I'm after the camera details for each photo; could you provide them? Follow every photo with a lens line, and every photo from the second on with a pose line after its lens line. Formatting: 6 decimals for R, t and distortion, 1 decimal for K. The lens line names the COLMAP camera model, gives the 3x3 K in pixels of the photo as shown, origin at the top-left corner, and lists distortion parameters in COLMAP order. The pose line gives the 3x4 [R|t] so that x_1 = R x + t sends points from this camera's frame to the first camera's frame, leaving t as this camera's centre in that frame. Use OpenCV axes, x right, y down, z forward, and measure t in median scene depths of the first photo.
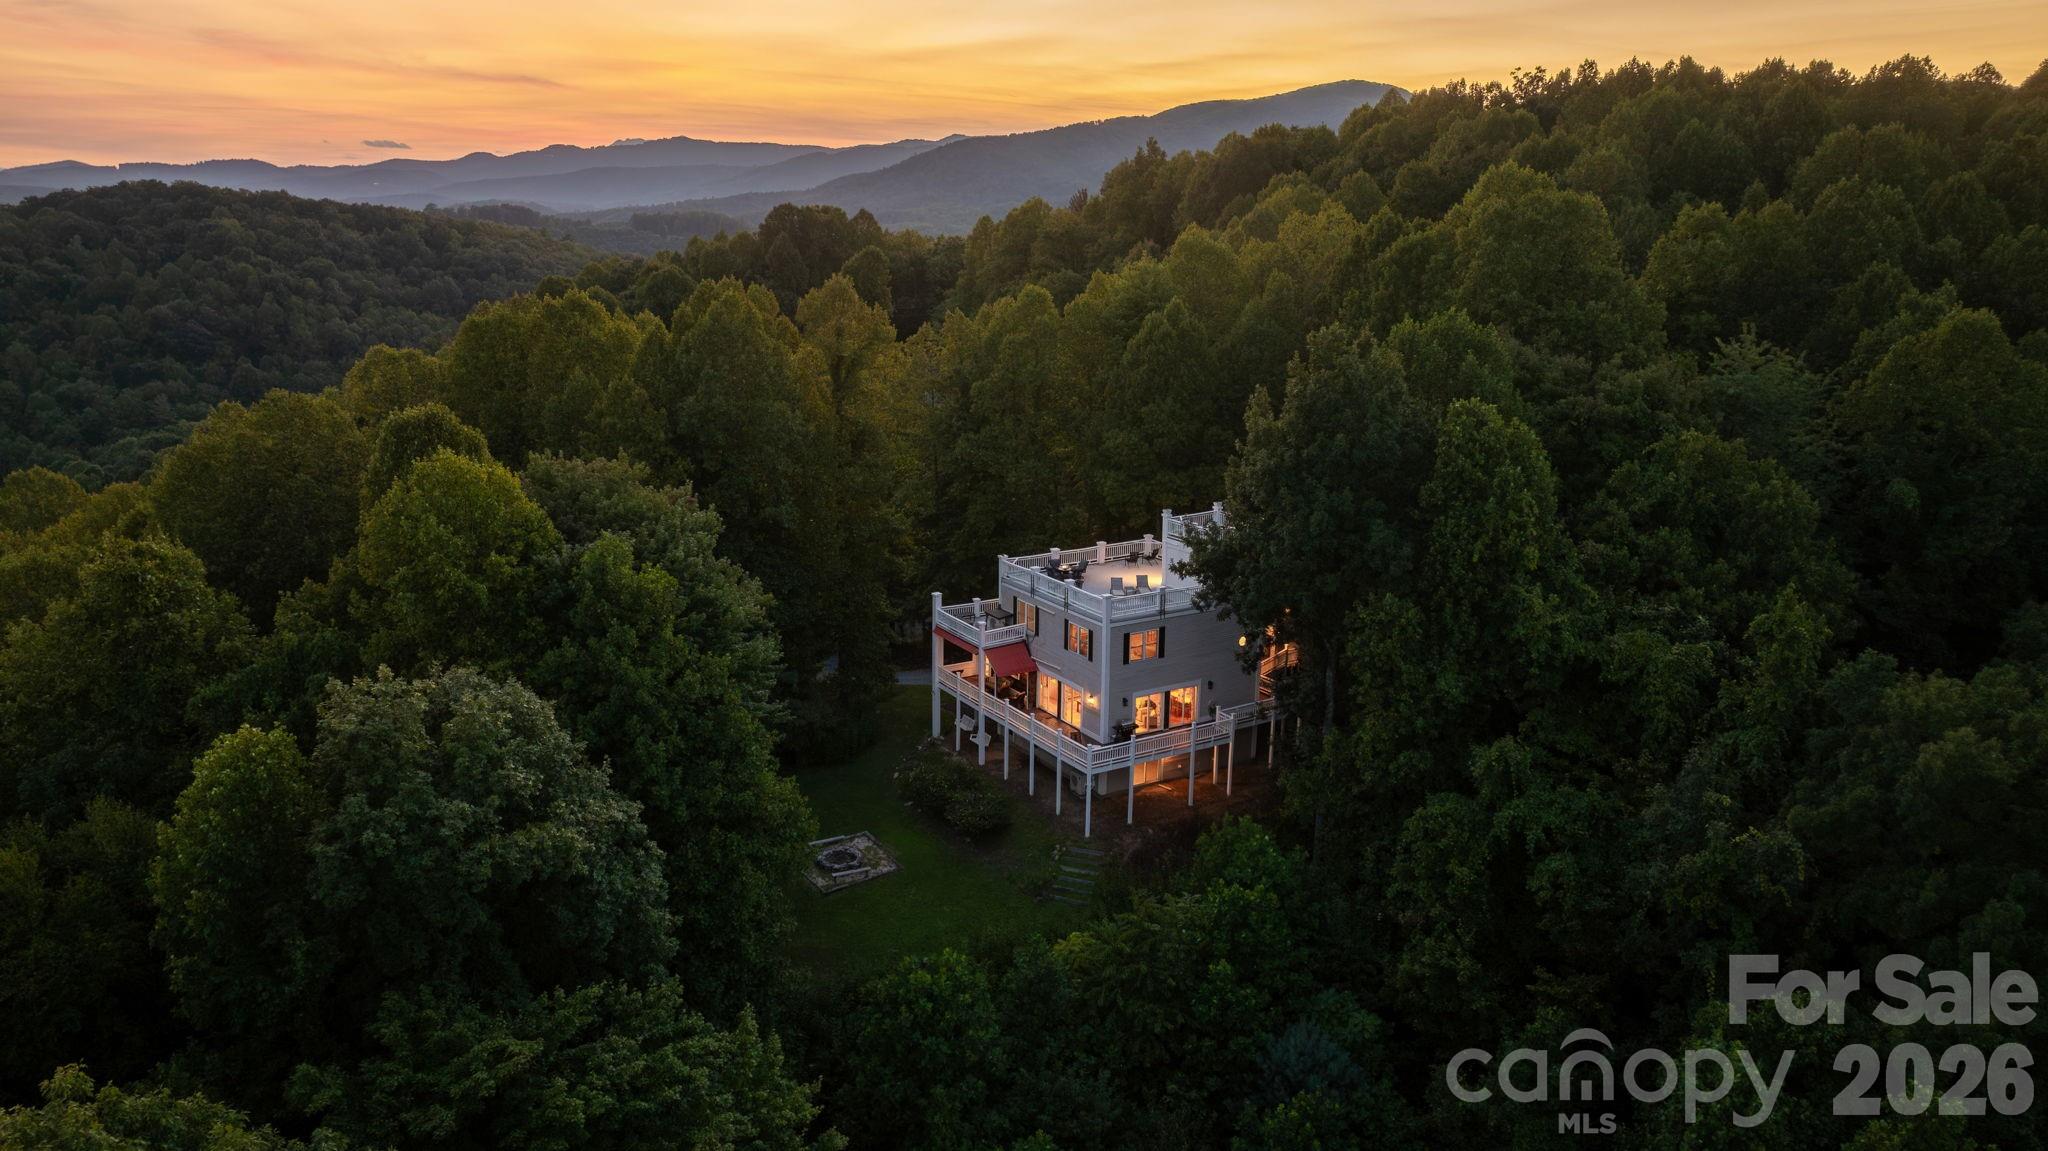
lens RADIAL K [[1501.9, 0, 1084.6], [0, 1501.9, 569.6], [0, 0, 1]] dist [-0.001973, 0.001959]
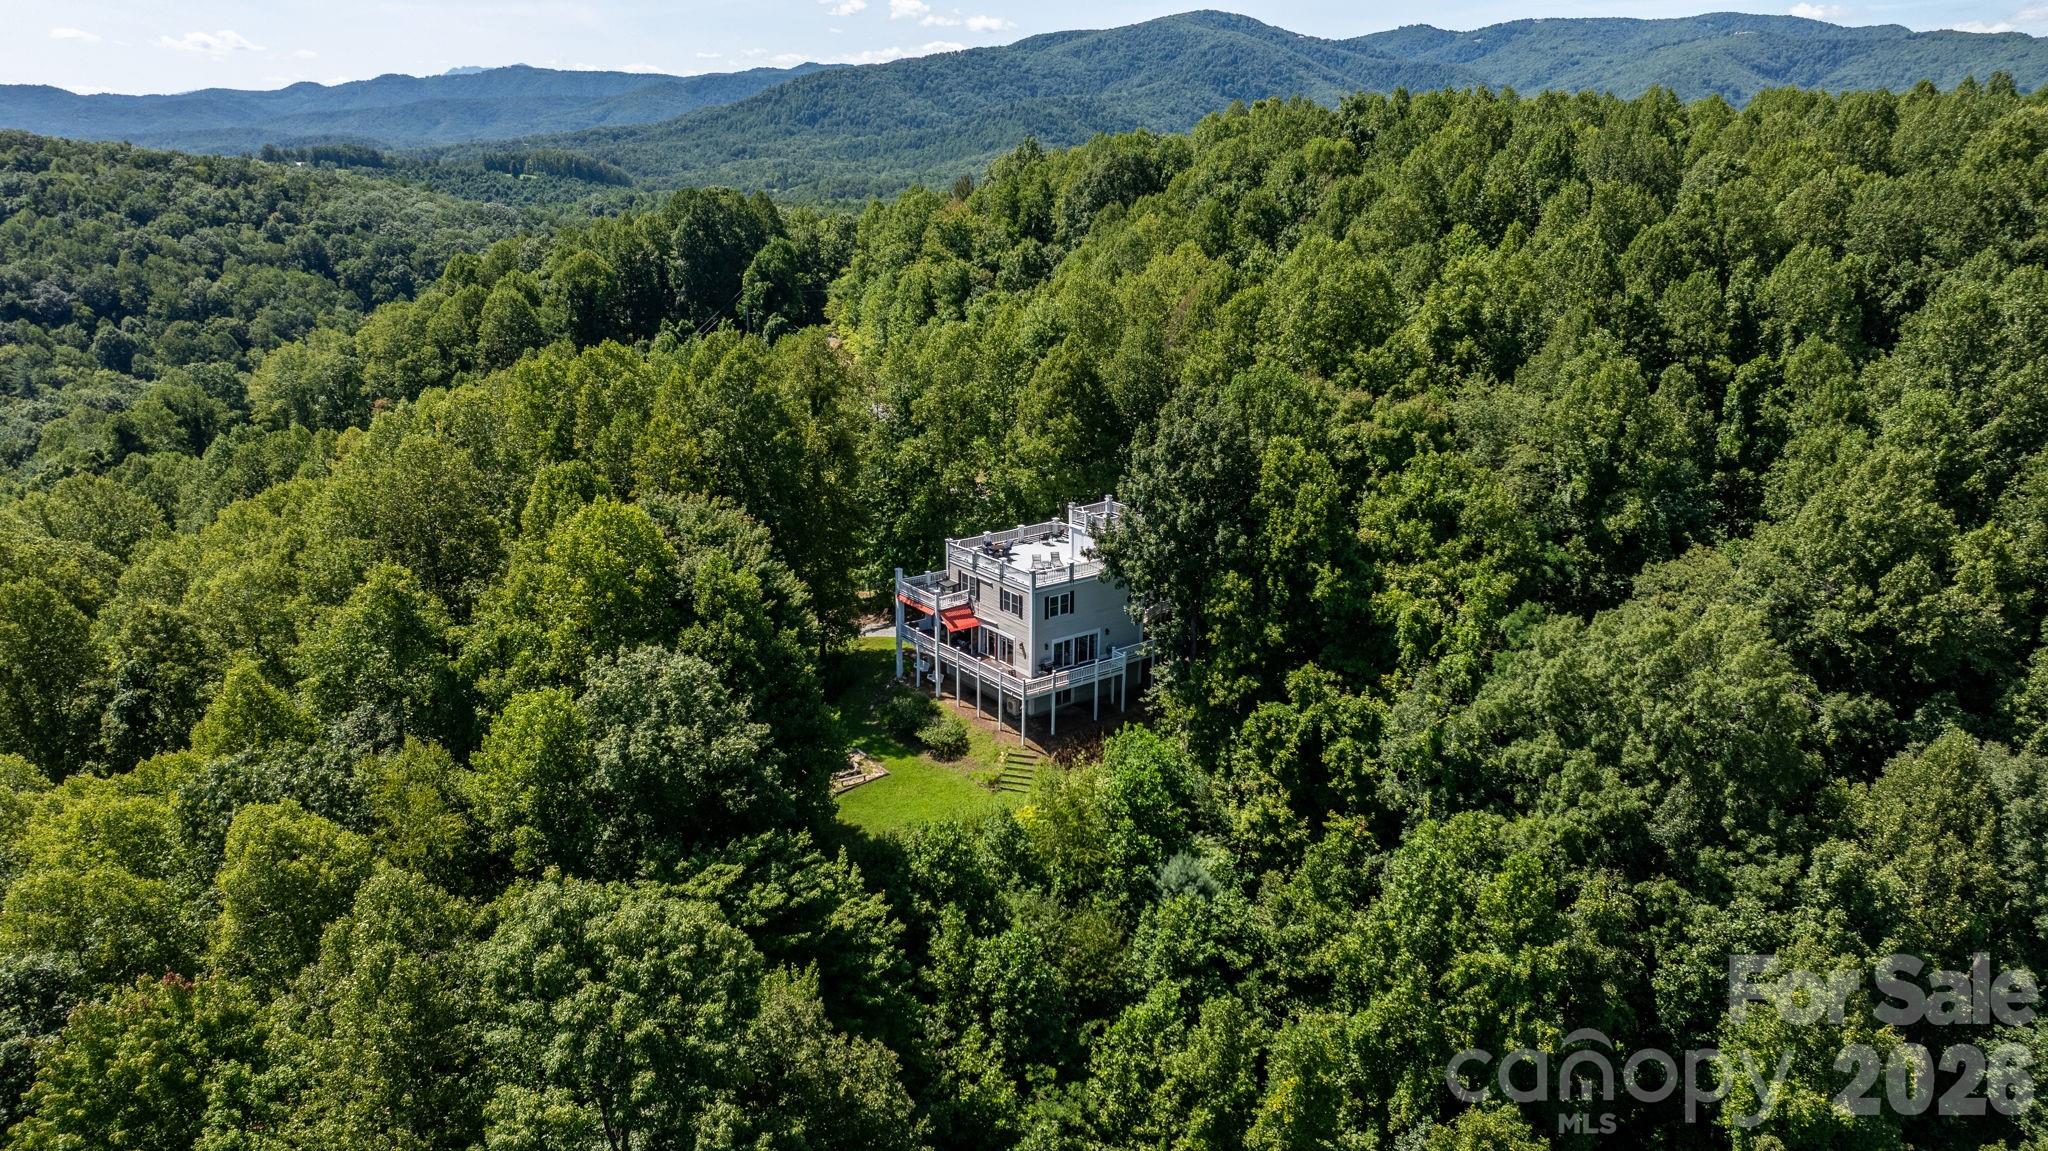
lens RADIAL K [[1501.9, 0, 1084.6], [0, 1501.9, 569.6], [0, 0, 1]] dist [-0.001973, 0.001959]
pose [[0.995778, -0.030138, 0.086710, -0.056067], [0.026098, 0.998537, 0.047352, -0.046640], [-0.088010, -0.044889, 0.995108, -0.370407]]
